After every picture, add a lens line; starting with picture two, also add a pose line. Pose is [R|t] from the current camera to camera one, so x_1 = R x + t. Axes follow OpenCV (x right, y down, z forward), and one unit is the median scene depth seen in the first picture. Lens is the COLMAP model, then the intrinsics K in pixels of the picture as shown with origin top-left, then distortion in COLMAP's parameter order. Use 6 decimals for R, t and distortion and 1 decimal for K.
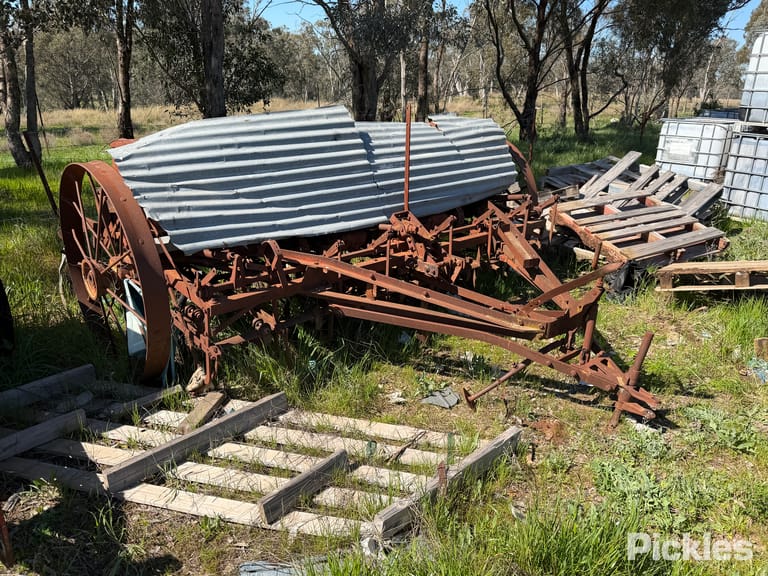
lens RADIAL K [[579.9, 0, 387.0], [0, 579.9, 288.5], [0, 0, 1]] dist [0.097043, -0.131981]
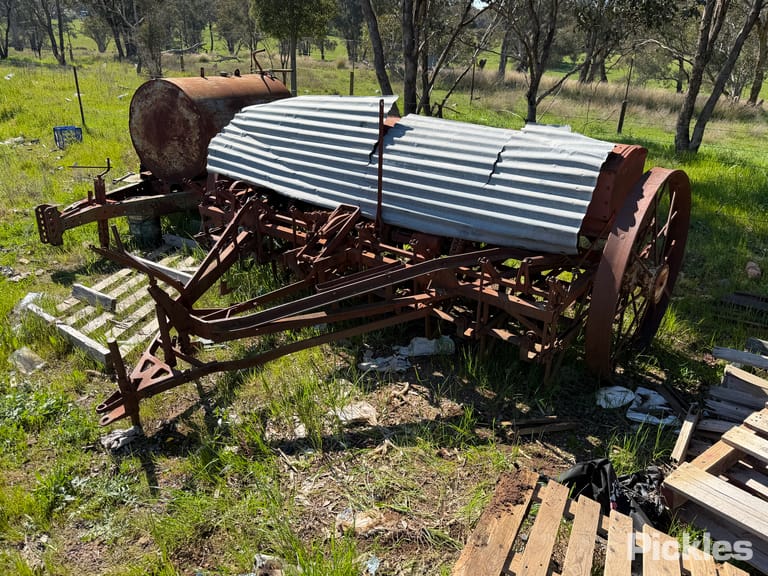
lens RADIAL K [[579.9, 0, 387.0], [0, 579.9, 288.5], [0, 0, 1]] dist [0.097043, -0.131981]
pose [[0.152537, 0.372480, -0.915419, 1.125106], [-0.361468, 0.883108, 0.299101, -0.370555], [0.919822, 0.285271, 0.269346, 0.949668]]
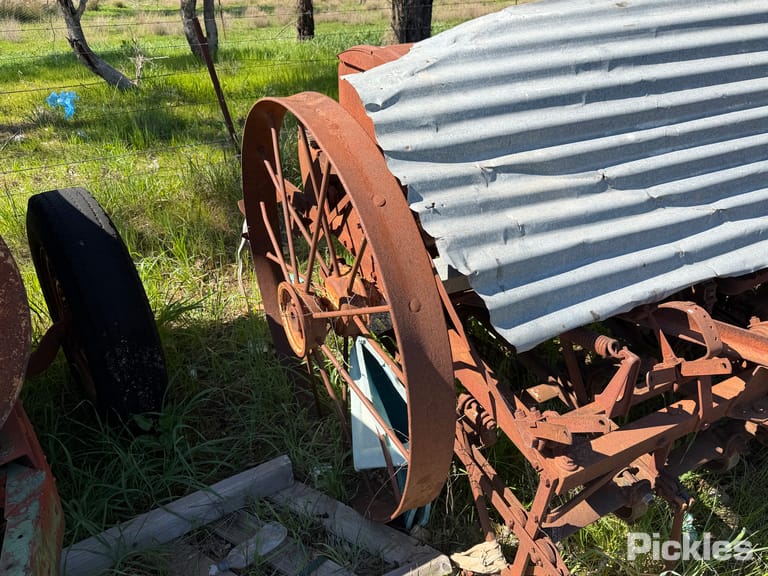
lens RADIAL K [[587.2, 0, 384.0], [0, 587.2, 288.0], [0, 0, 1]] dist [0.078800, -0.136872]
pose [[0.964265, 0.114651, -0.238849, -0.292411], [-0.070495, 0.980048, 0.185840, -0.149281], [0.255390, -0.162361, 0.953108, 0.501102]]
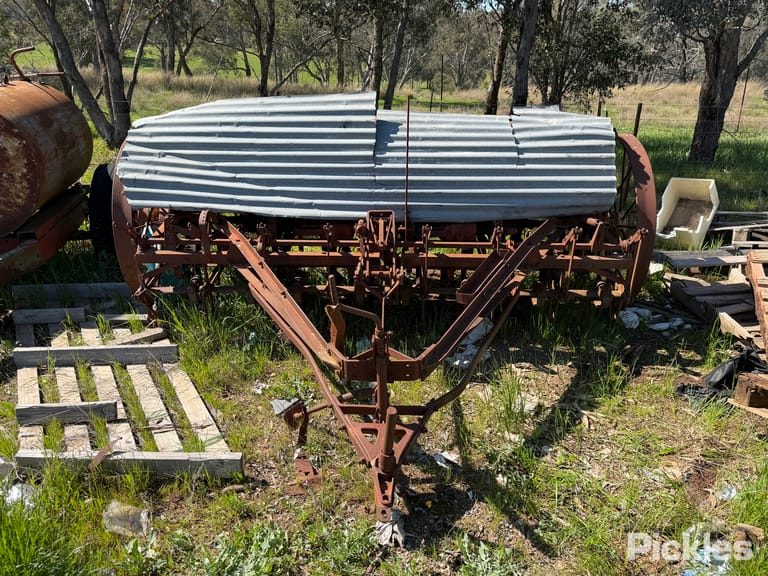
lens RADIAL K [[579.9, 0, 387.0], [0, 579.9, 288.5], [0, 0, 1]] dist [0.097043, -0.131981]
pose [[0.734829, 0.253434, -0.629124, 0.731583], [-0.232752, 0.965465, 0.117064, -0.140533], [0.637065, 0.060408, 0.768439, 0.349237]]
